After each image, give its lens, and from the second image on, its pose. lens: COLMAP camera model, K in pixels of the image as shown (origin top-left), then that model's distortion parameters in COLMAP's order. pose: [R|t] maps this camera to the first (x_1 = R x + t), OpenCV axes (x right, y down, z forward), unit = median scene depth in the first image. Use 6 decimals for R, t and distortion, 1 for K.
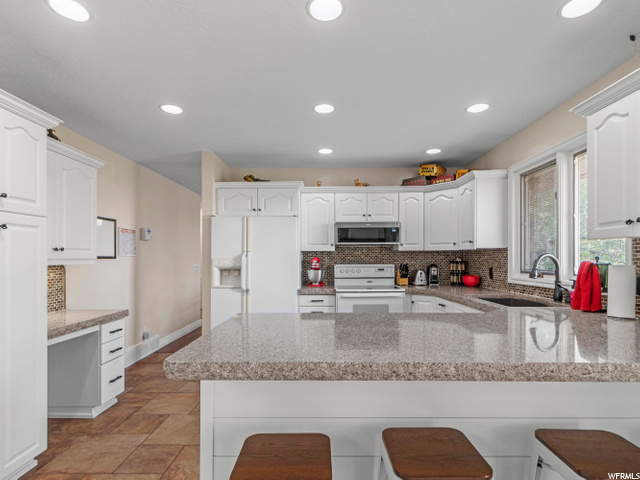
lens RADIAL K [[348.4, 0, 320.6], [0, 348.4, 258.0], [0, 0, 1]] dist [-0.003247, -0.000520]
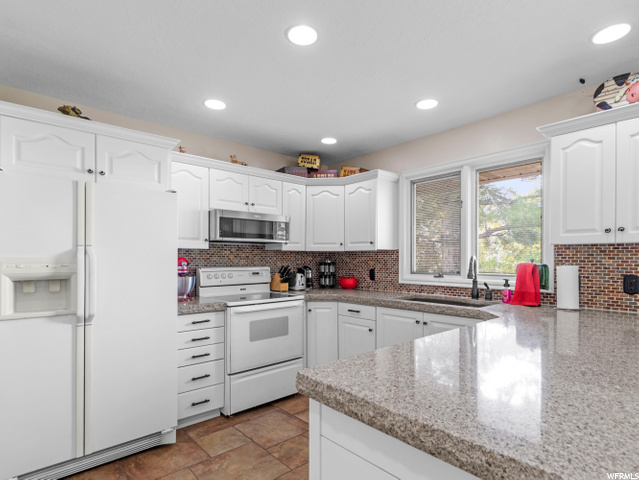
lens RADIAL K [[347.8, 0, 320.1], [0, 347.8, 257.9], [0, 0, 1]] dist [-0.003247, -0.000520]
pose [[0.737390, 0.006702, 0.675434, -0.292928], [-0.004045, 0.999977, -0.005506, 0.001567], [-0.675455, 0.001328, 0.737400, 0.344591]]
